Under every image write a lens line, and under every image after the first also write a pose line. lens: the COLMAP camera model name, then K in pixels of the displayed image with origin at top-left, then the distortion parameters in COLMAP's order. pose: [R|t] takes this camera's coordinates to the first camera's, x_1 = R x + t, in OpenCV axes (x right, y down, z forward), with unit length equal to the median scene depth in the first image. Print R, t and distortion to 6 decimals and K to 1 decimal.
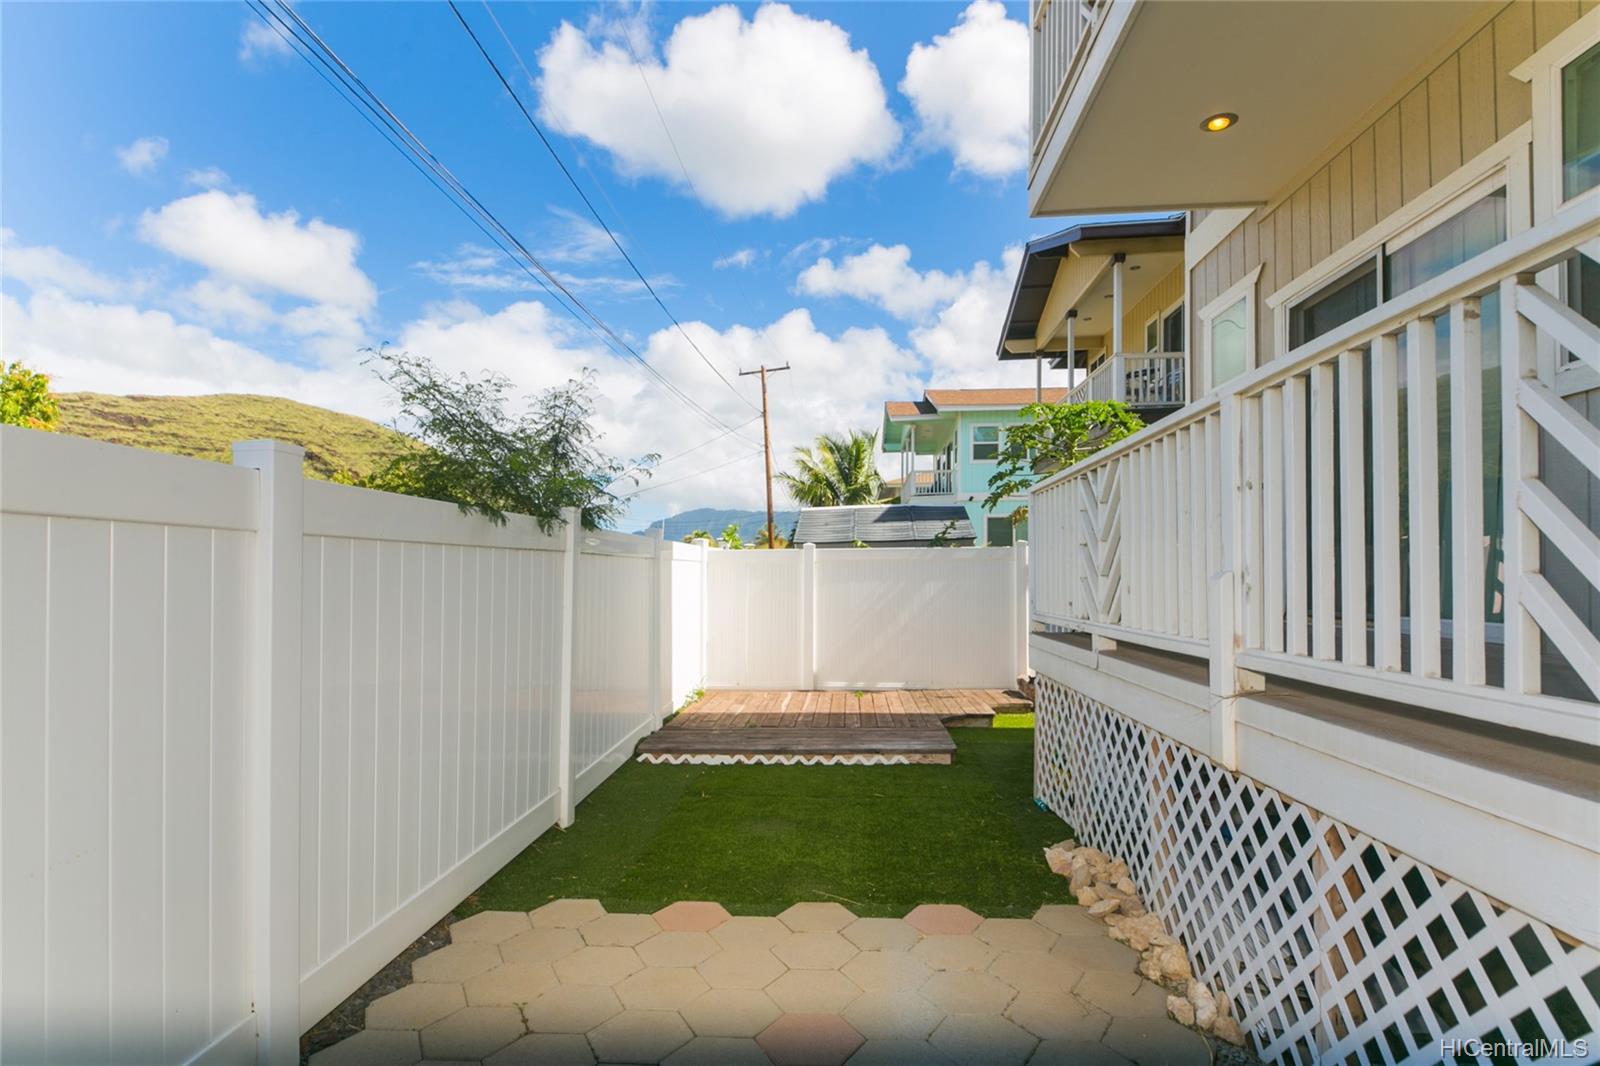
lens RADIAL K [[834.3, 0, 792.6], [0, 834.3, 569.9], [0, 0, 1]] dist [0.002048, 0.000189]
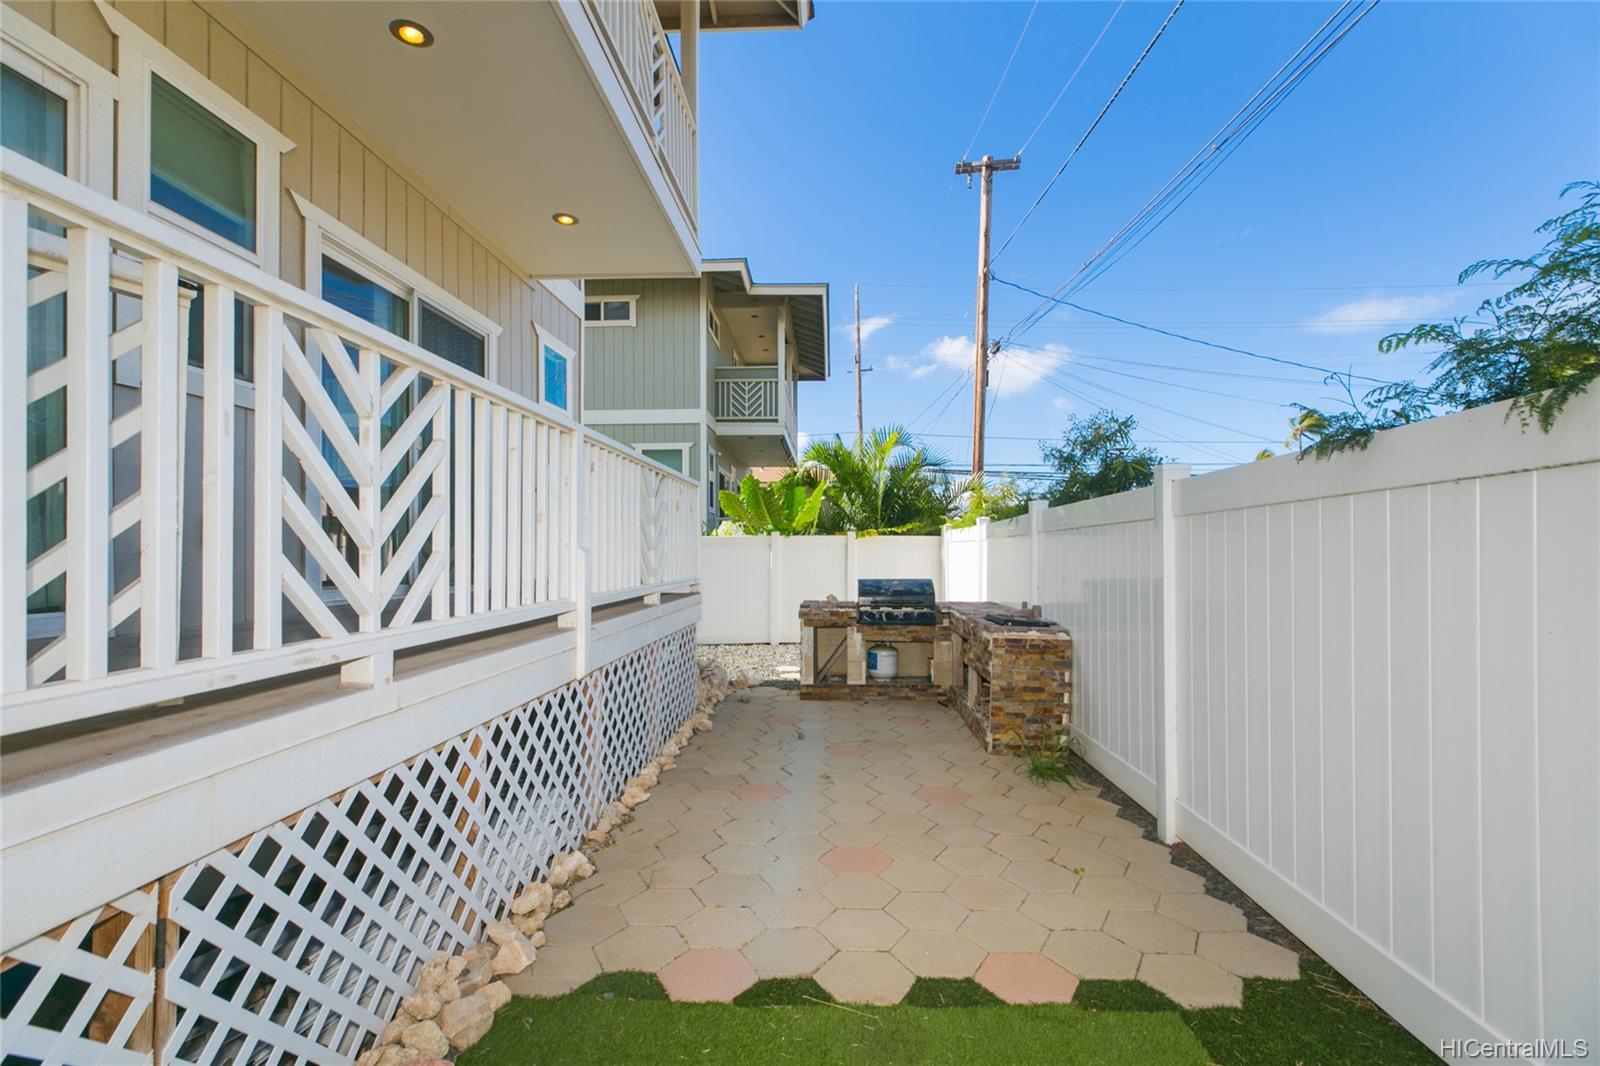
lens RADIAL K [[730.8, 0, 797.6], [0, 730.8, 549.7], [0, 0, 1]] dist [0.002021, 0.000461]
pose [[-0.999955, 0.005661, 0.007676, 0.023664], [0.005525, 0.999829, -0.017652, 0.006194], [-0.007775, -0.017608, -0.999815, 0.455313]]
